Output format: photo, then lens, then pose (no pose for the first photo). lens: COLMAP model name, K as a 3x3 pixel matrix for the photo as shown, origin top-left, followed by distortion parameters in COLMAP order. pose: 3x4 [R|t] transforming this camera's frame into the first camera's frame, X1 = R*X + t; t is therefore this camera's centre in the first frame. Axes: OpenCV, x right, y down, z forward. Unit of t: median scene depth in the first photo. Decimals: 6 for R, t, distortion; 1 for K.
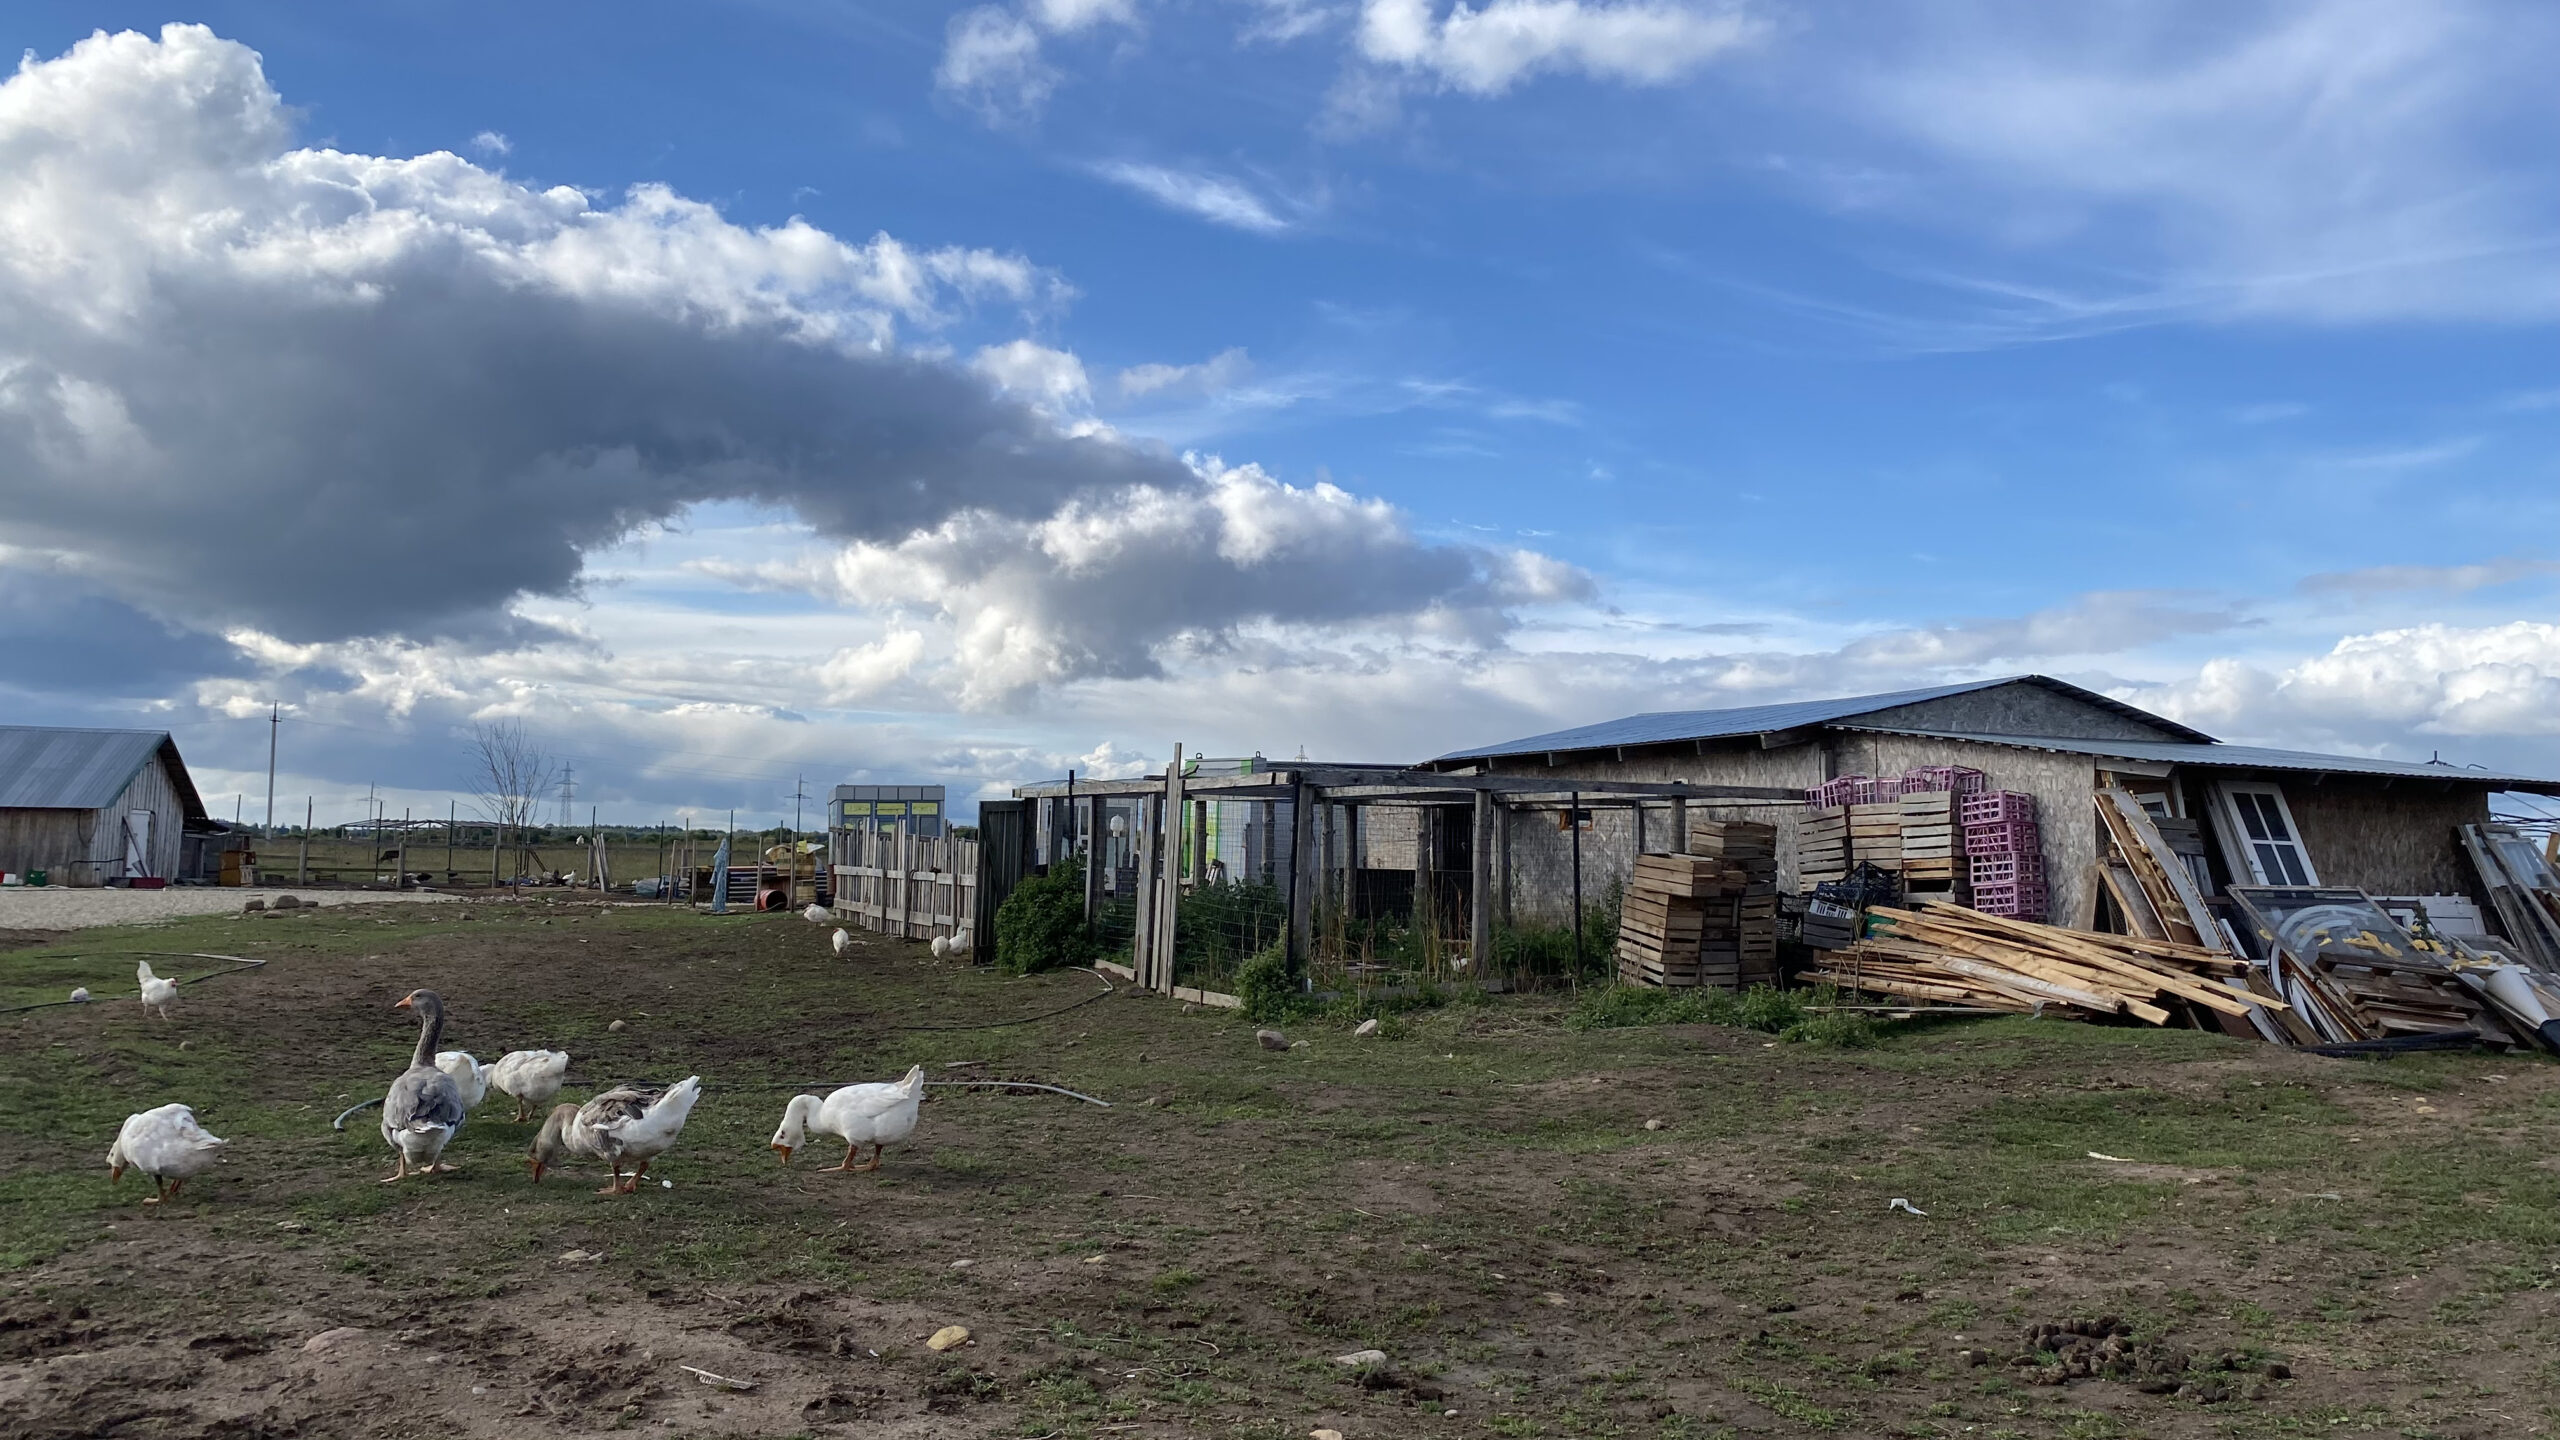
lens RADIAL K [[2068.2, 0, 1280.0], [0, 2068.2, 720.0], [0, 0, 1]] dist [0.106886, 0.000132]
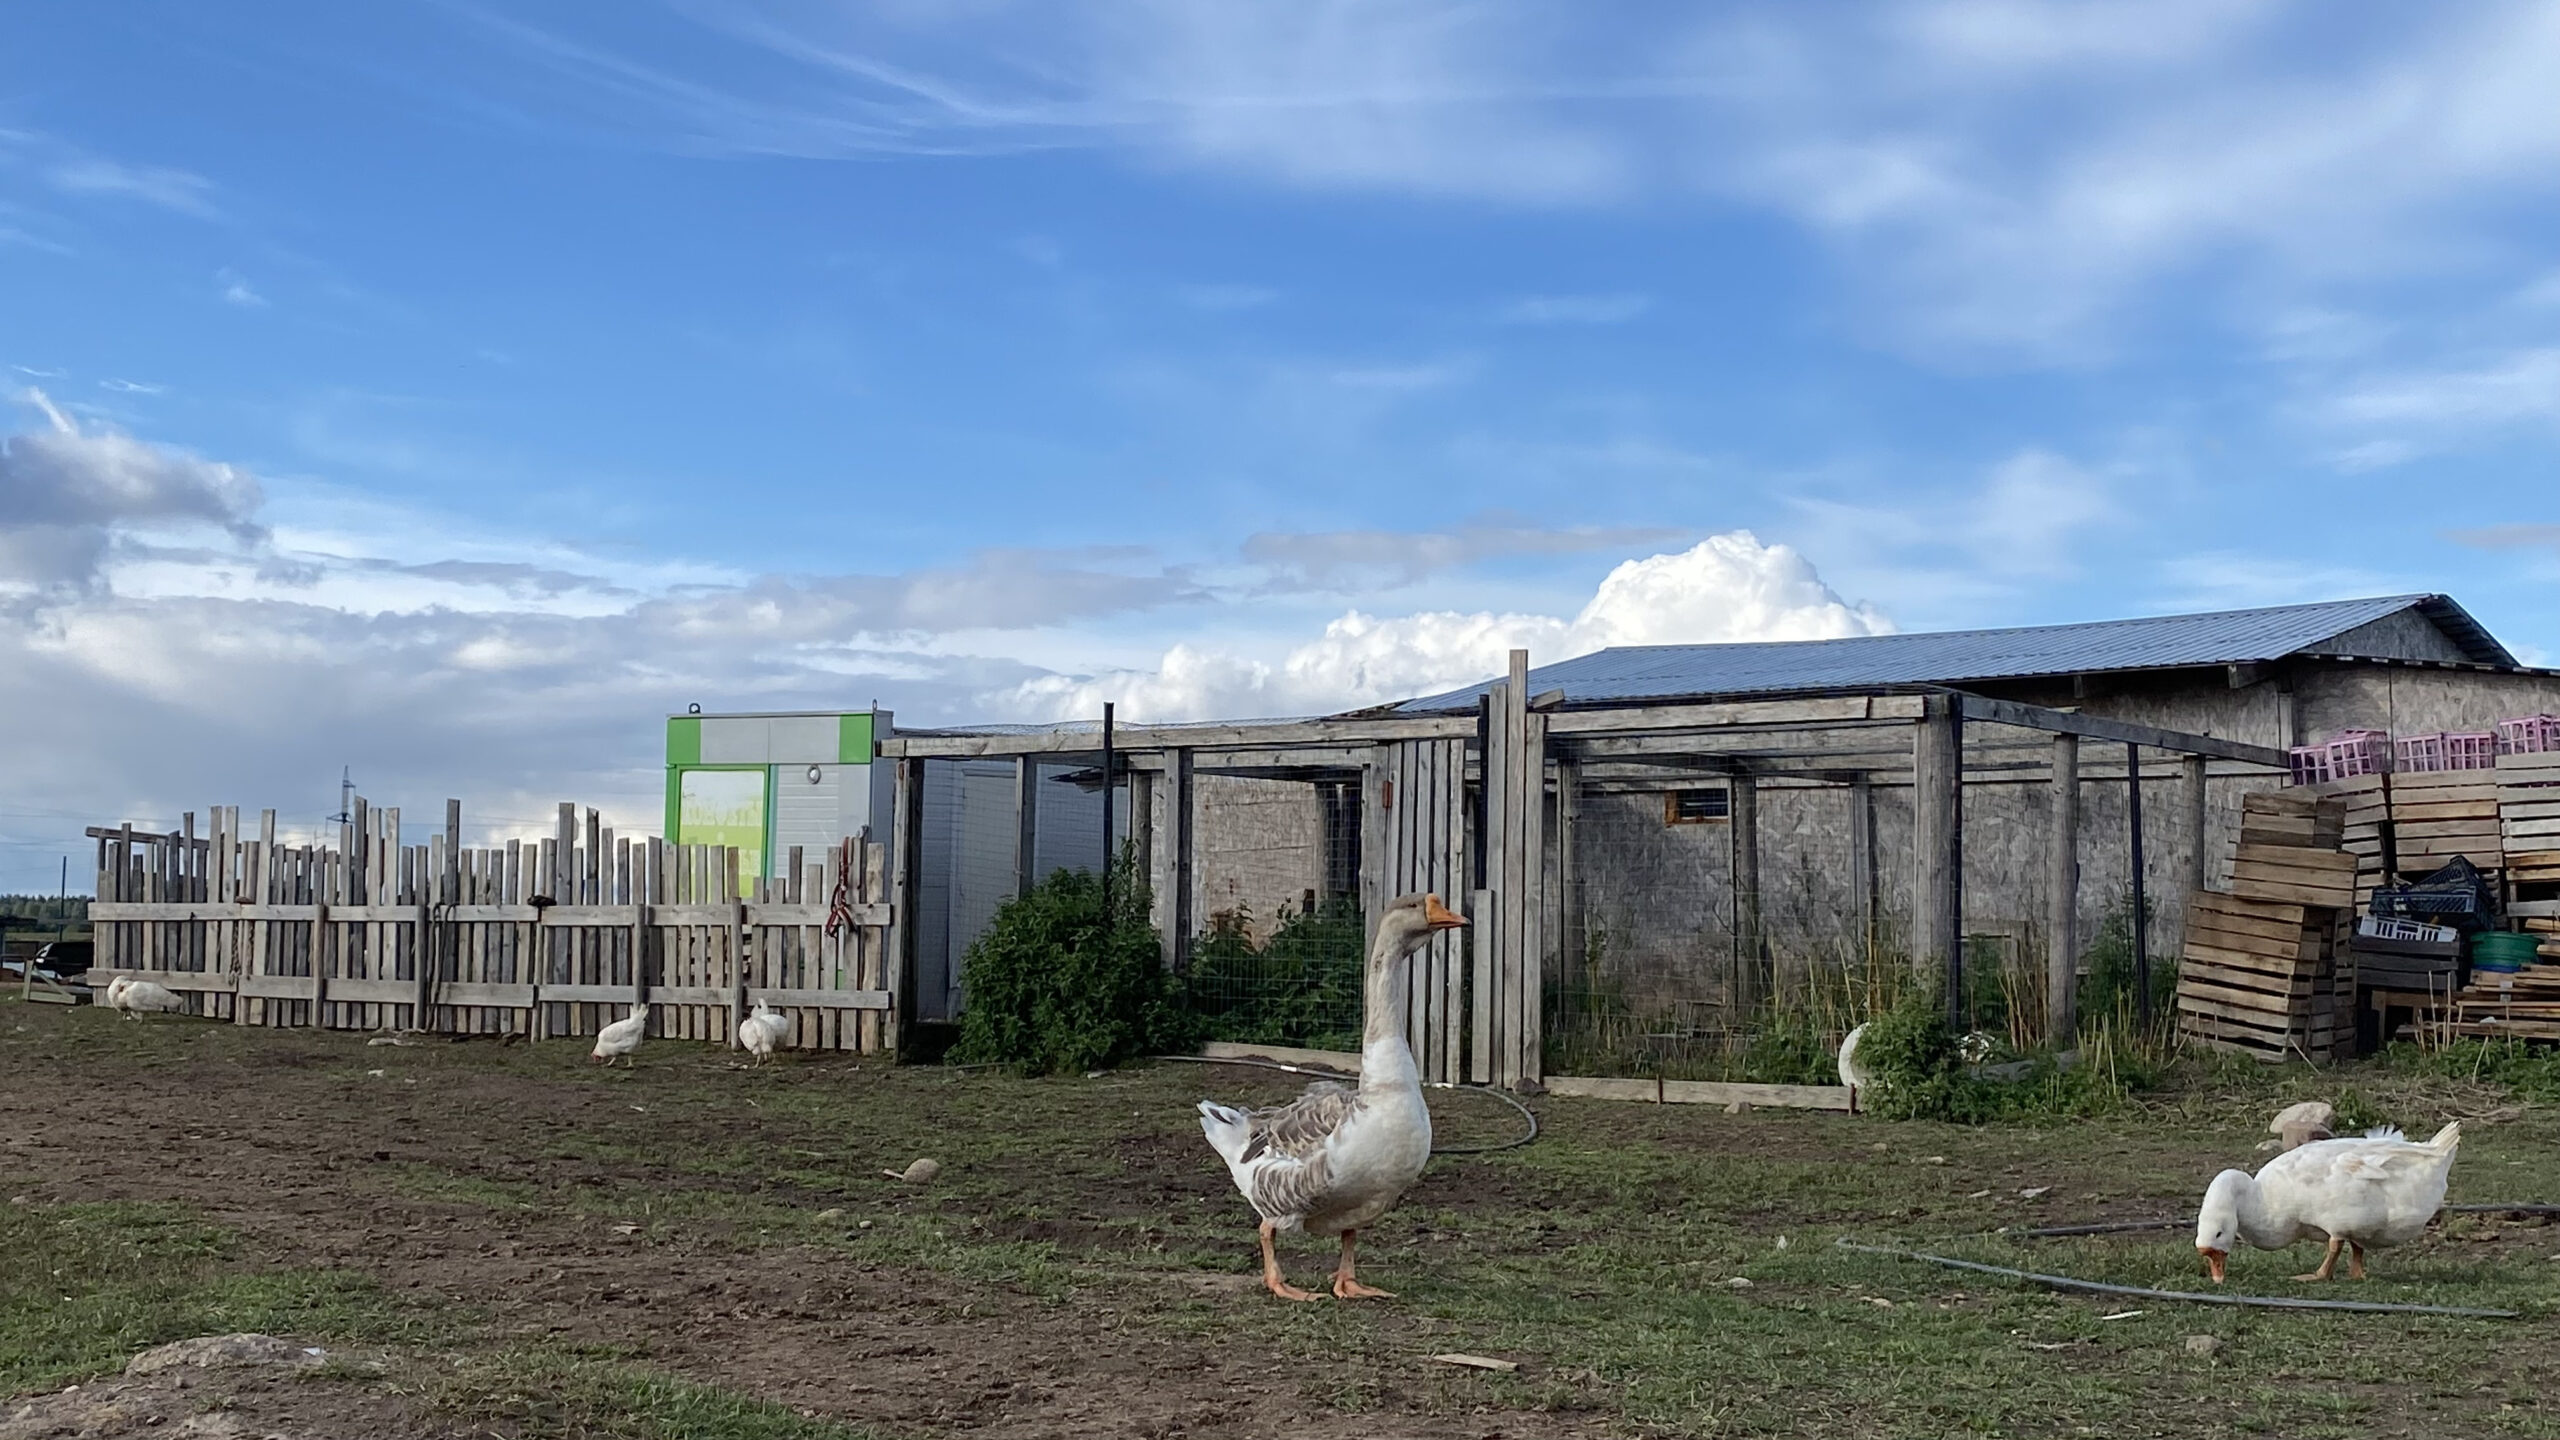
lens RADIAL K [[3359.9, 0, 1280.0], [0, 3359.9, 720.0], [0, 0, 1]] dist [0.015008, -0.015795]
pose [[0.896969, 0.020984, 0.441594, -0.457526], [-0.020852, 0.999769, -0.005153, 0.033540], [-0.441601, -0.004586, 0.897200, 0.189075]]
